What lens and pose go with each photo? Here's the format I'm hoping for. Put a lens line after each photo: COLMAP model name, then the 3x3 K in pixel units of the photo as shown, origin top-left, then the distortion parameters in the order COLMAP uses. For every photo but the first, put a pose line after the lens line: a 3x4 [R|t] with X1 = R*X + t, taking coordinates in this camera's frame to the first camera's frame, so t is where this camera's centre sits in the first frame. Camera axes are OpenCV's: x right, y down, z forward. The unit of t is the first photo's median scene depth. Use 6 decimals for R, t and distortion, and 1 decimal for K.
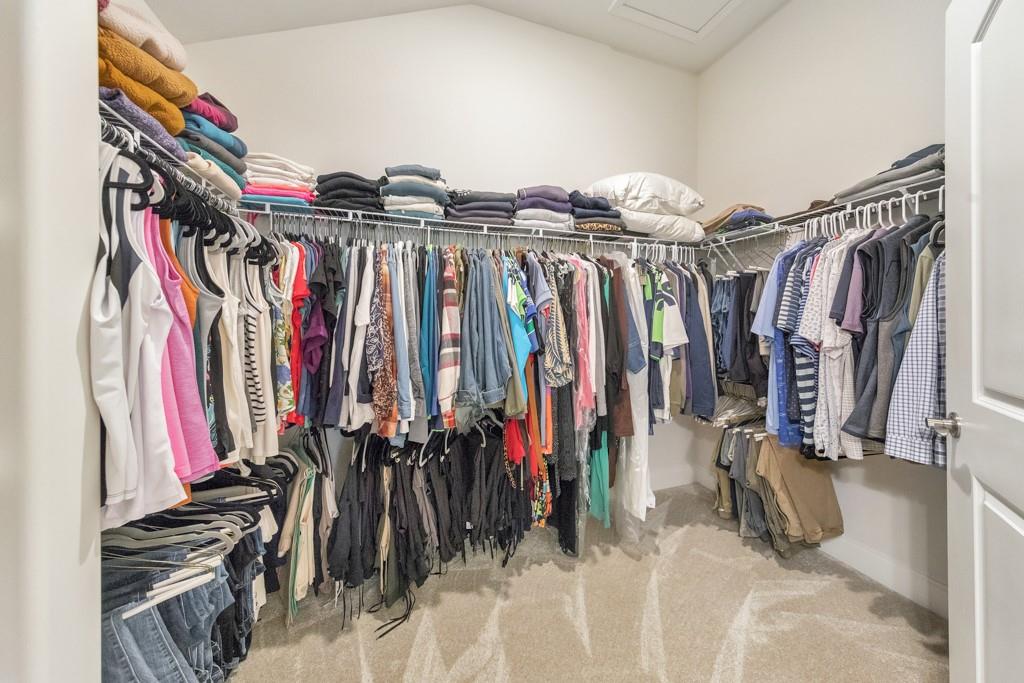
lens RADIAL K [[332.2, 0, 513.0], [0, 332.2, 324.0], [0, 0, 1]] dist [0.005793, -0.000479]
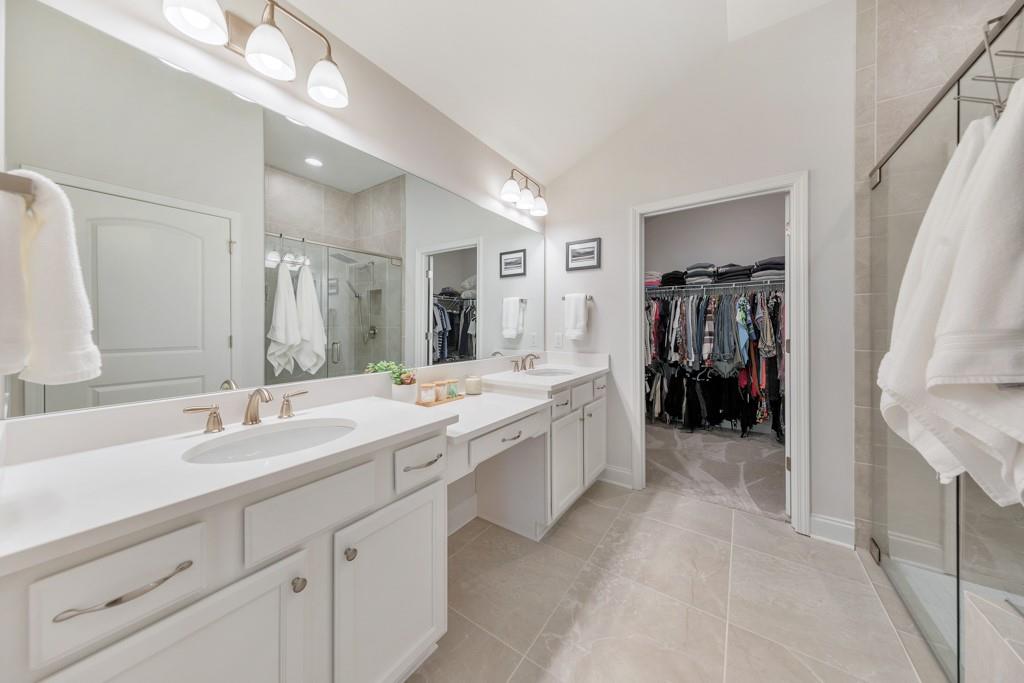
lens RADIAL K [[332.2, 0, 507.5], [0, 332.2, 323.6], [0, 0, 1]] dist [0.005793, -0.000479]
pose [[0.569981, 0.000425, -0.821658, 1.080580], [-0.006089, 0.999975, -0.003707, -0.012513], [0.821636, 0.007116, 0.569969, -1.845207]]
